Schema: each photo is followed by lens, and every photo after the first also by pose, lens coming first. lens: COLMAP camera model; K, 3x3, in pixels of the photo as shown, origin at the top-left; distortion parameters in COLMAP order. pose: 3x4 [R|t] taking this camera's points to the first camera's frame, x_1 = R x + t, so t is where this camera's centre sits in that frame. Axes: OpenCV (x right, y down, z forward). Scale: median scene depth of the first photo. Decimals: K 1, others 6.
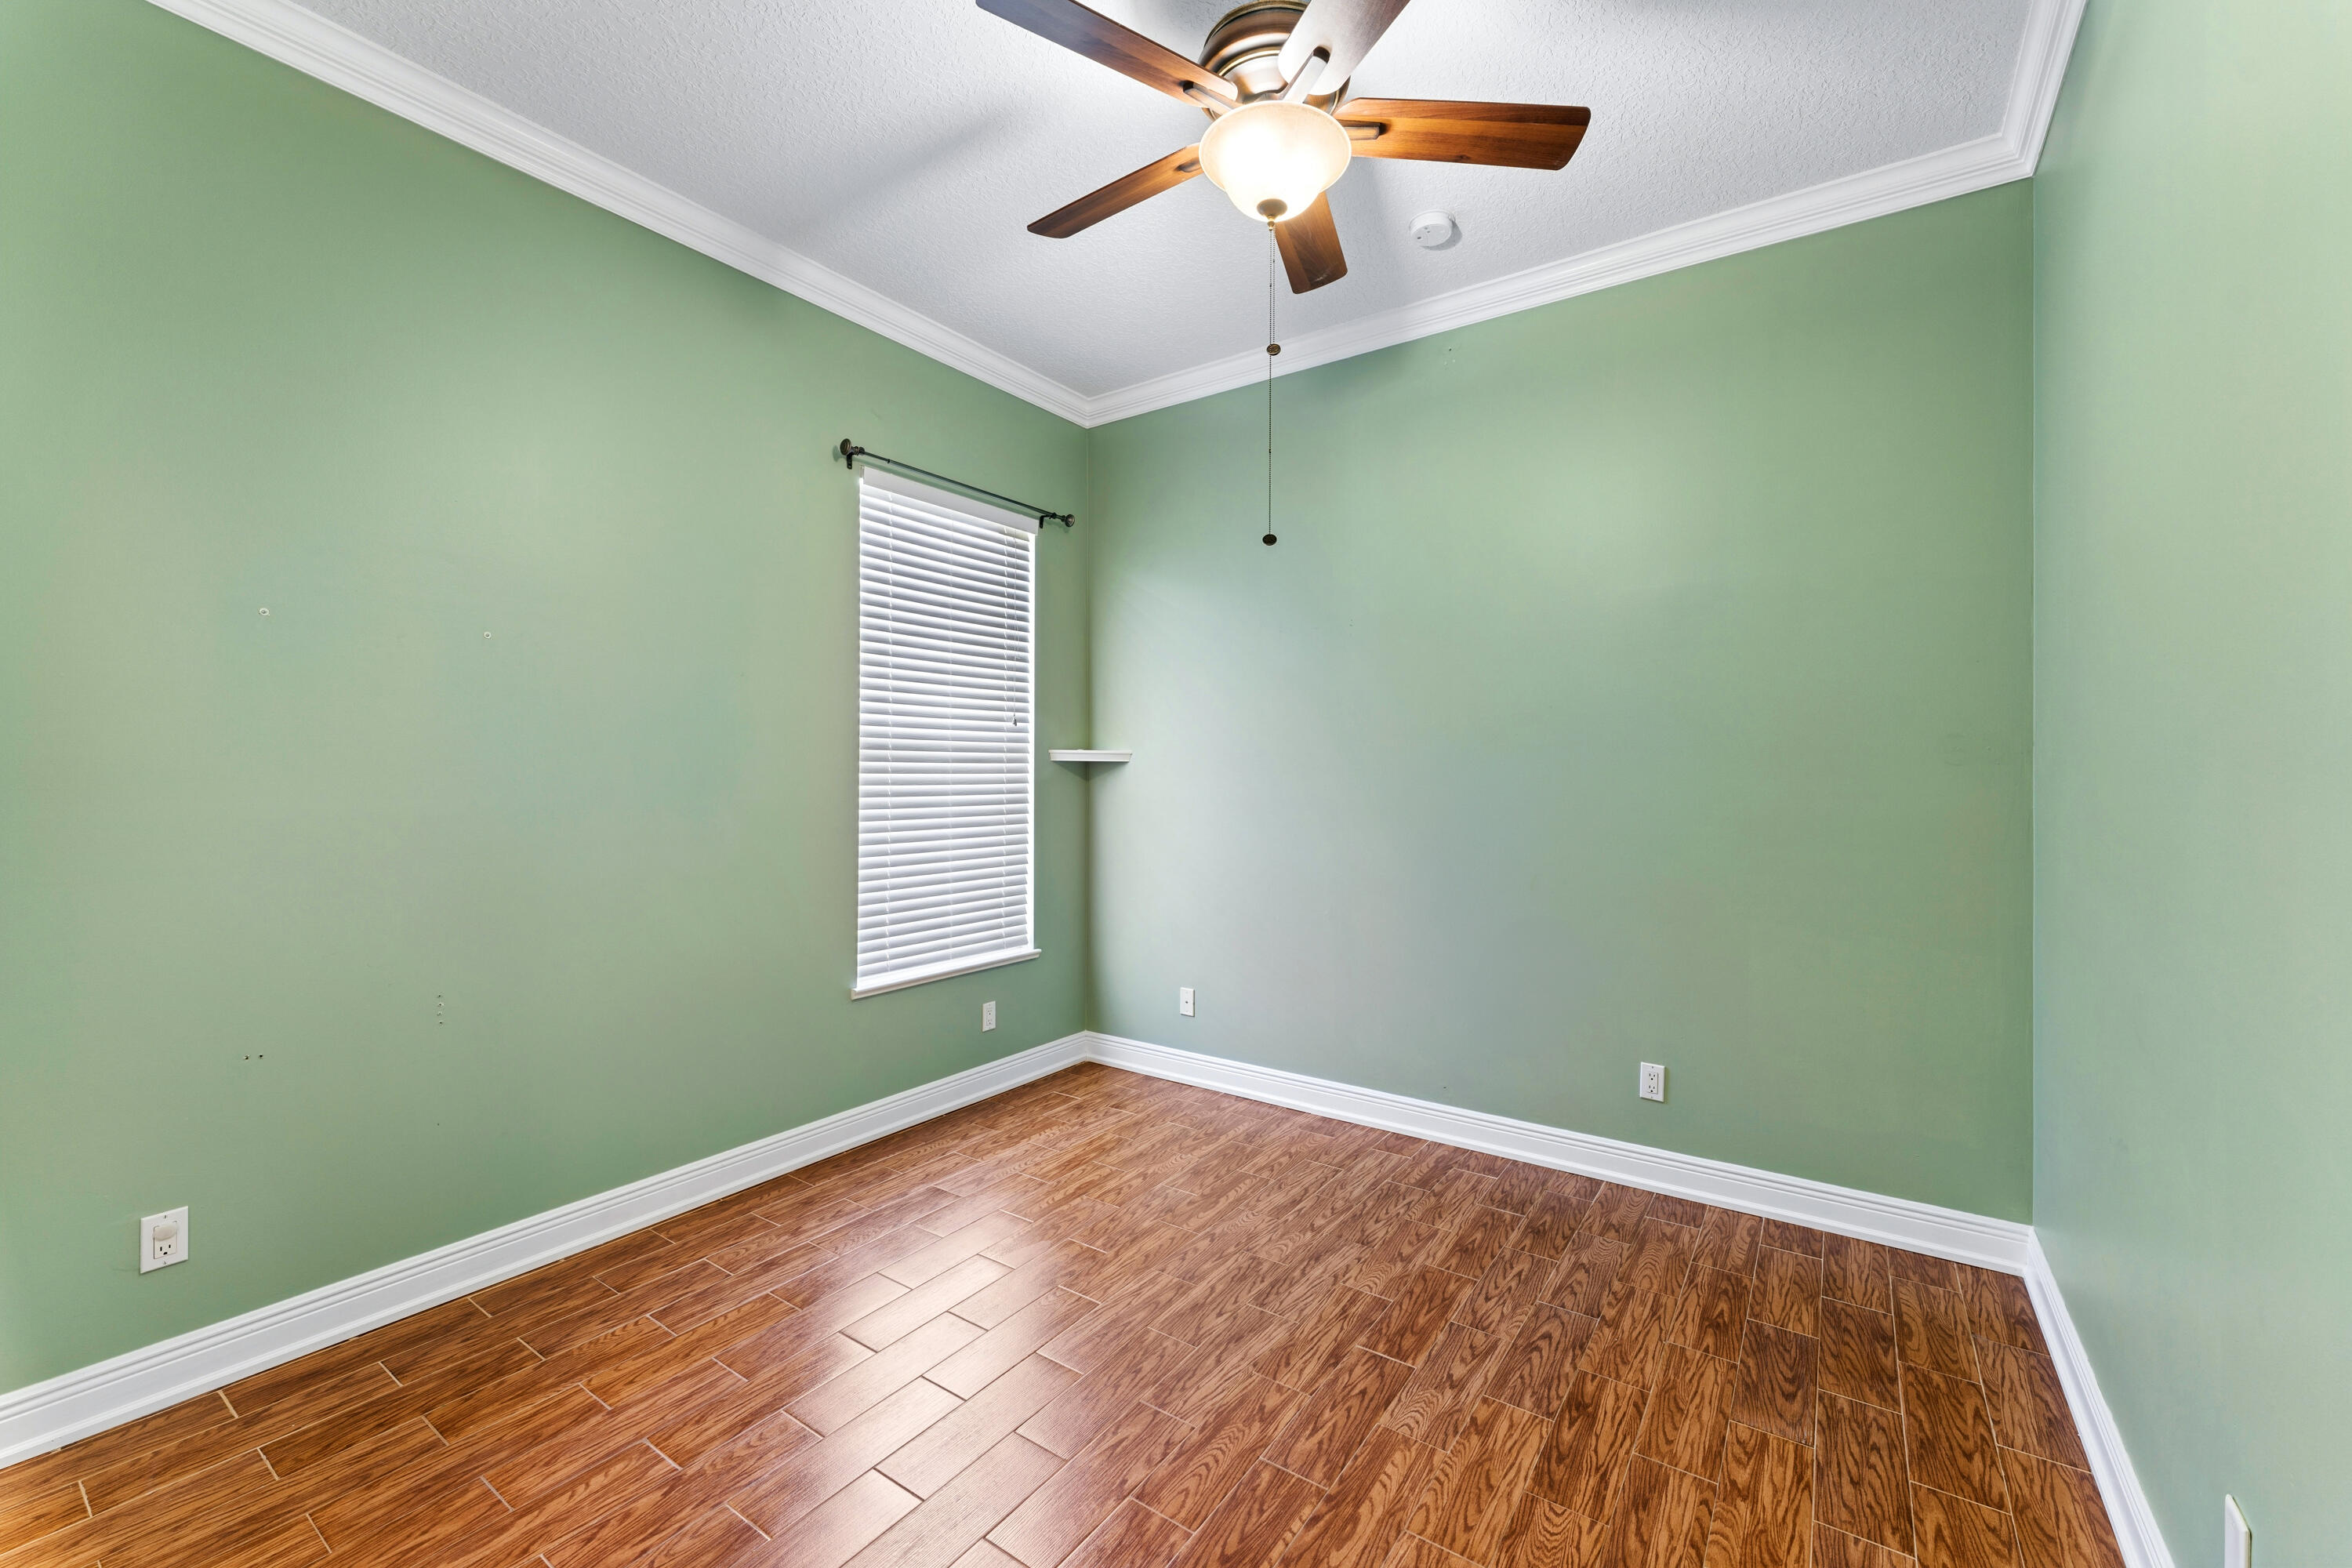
lens RADIAL K [[963.9, 0, 1175.1], [0, 963.9, 779.2], [0, 0, 1]] dist [0.002545, -0.000905]
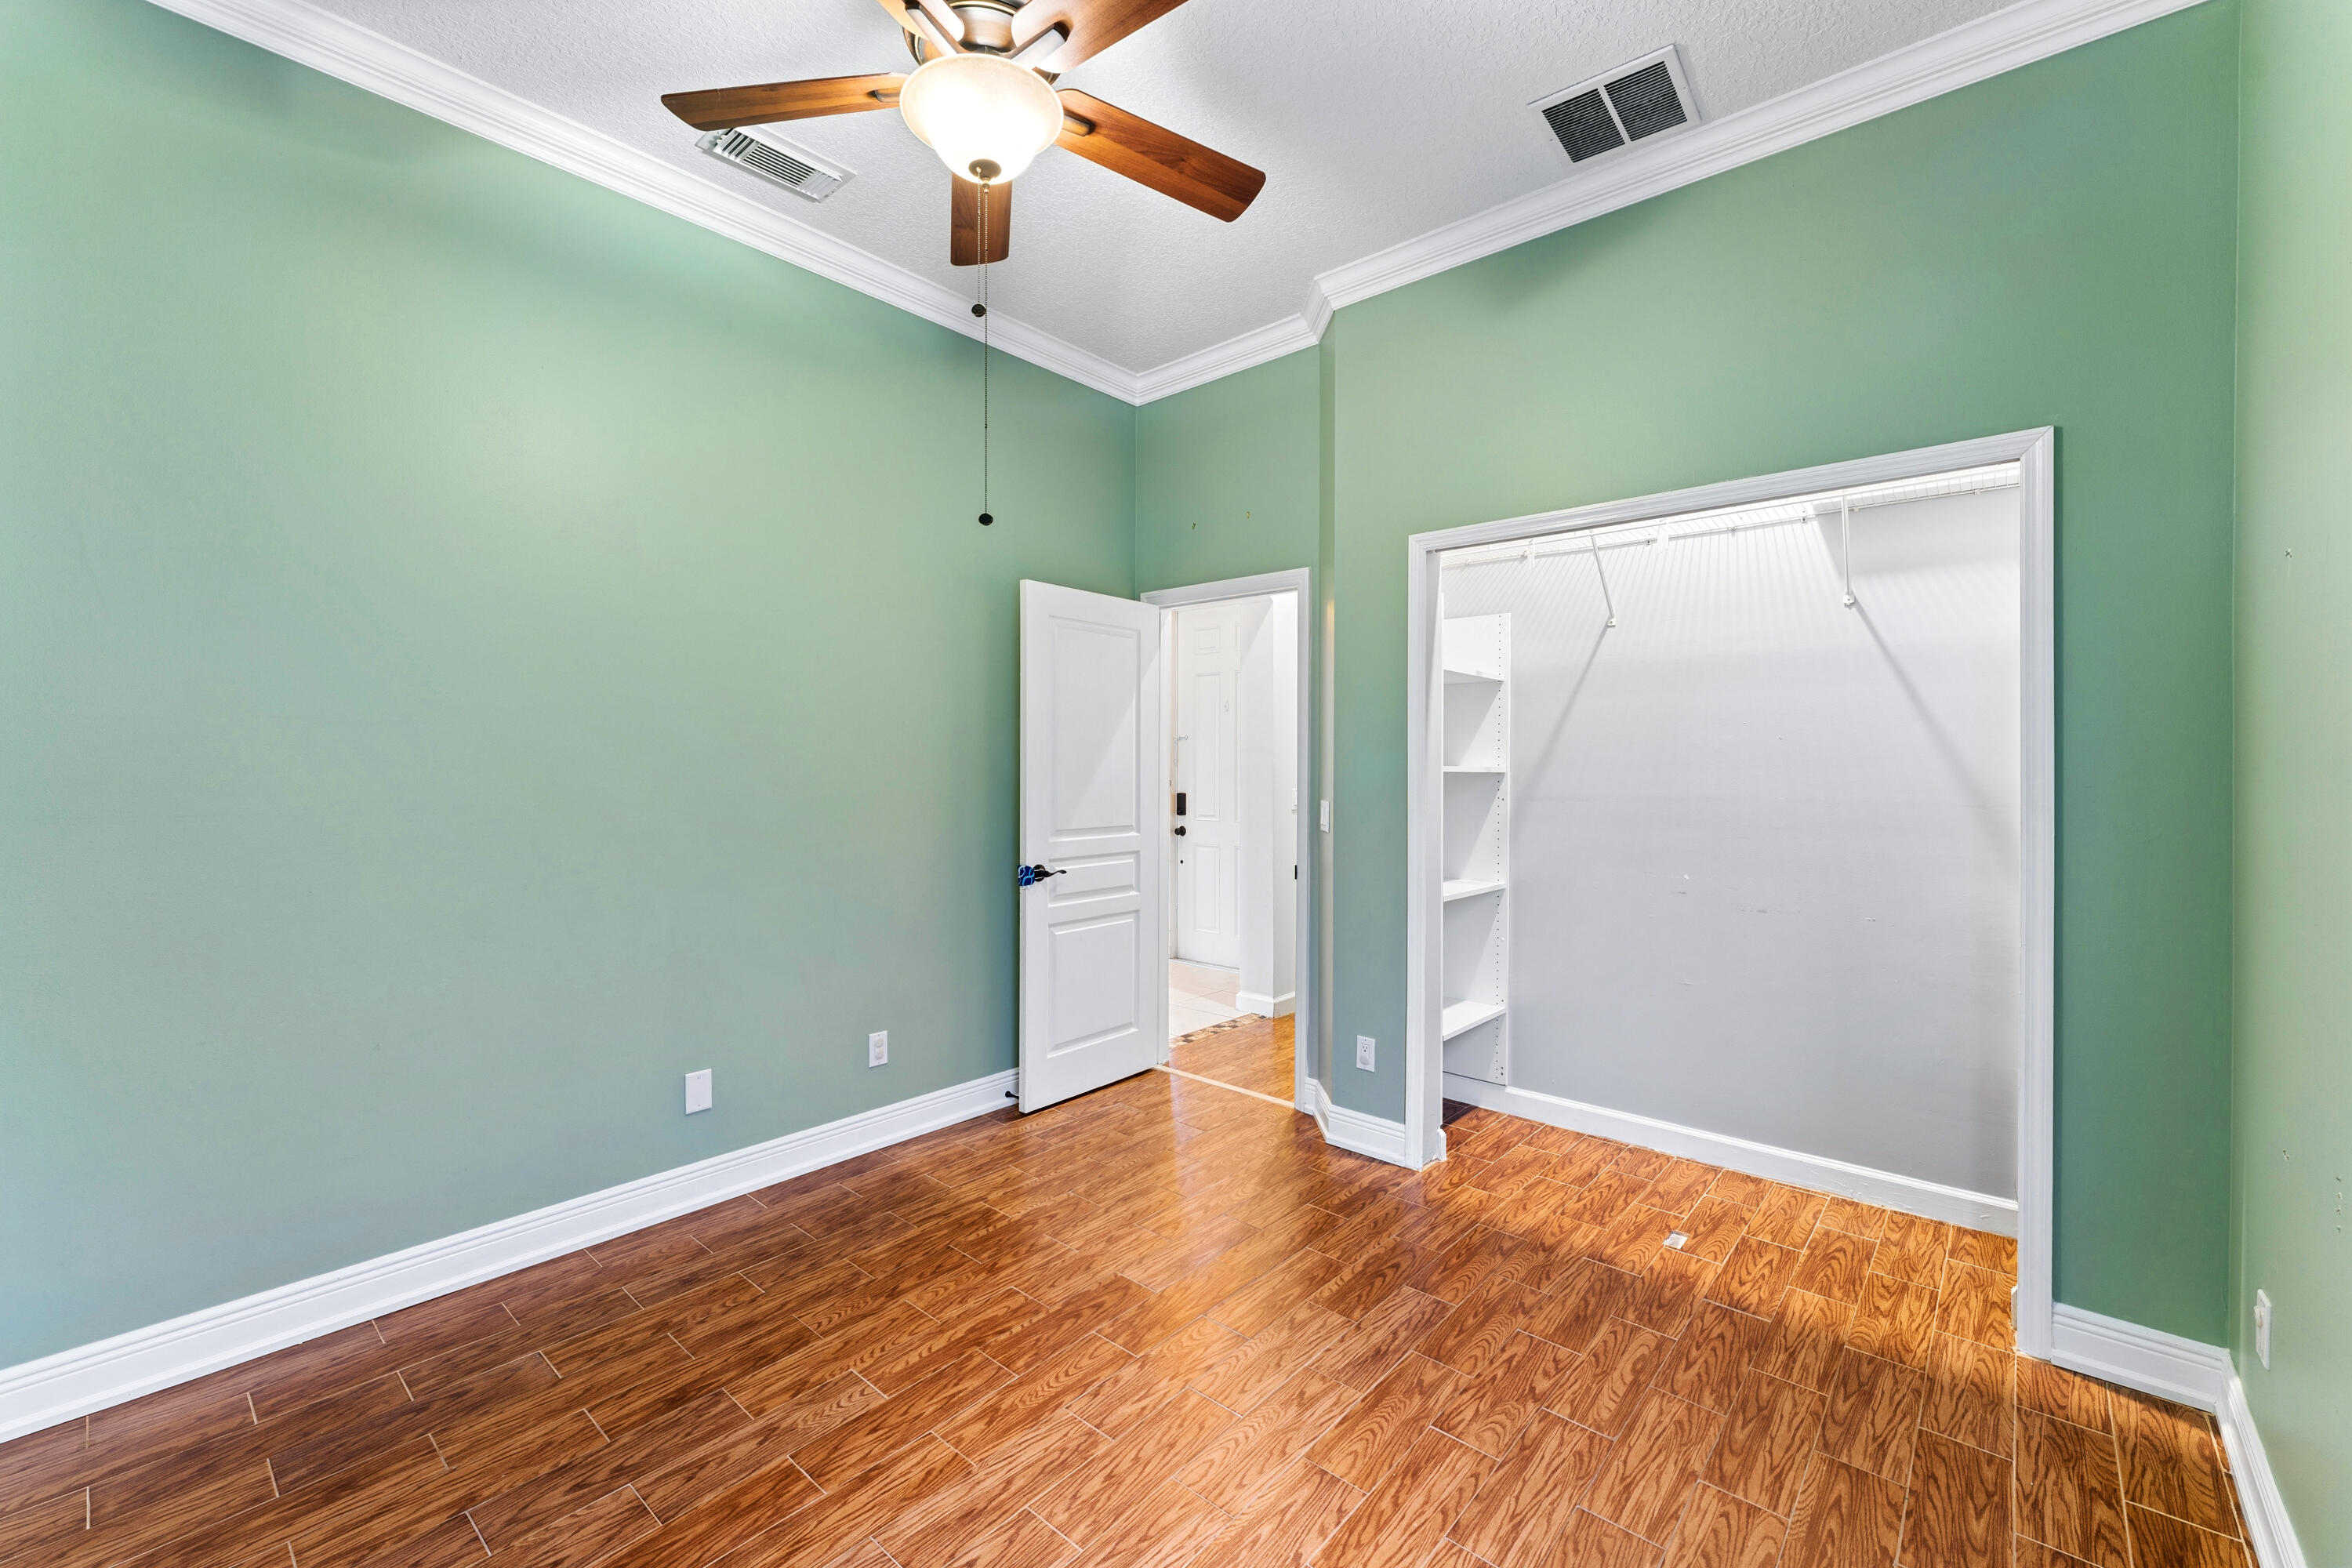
lens RADIAL K [[963.9, 0, 1174.4], [0, 963.9, 773.4], [0, 0, 1]] dist [0.002545, -0.000905]
pose [[-0.994271, -0.007175, 0.106650, -0.194125], [-0.006136, 0.999931, 0.010064, -0.007417], [-0.106715, 0.009352, -0.994246, 1.959566]]
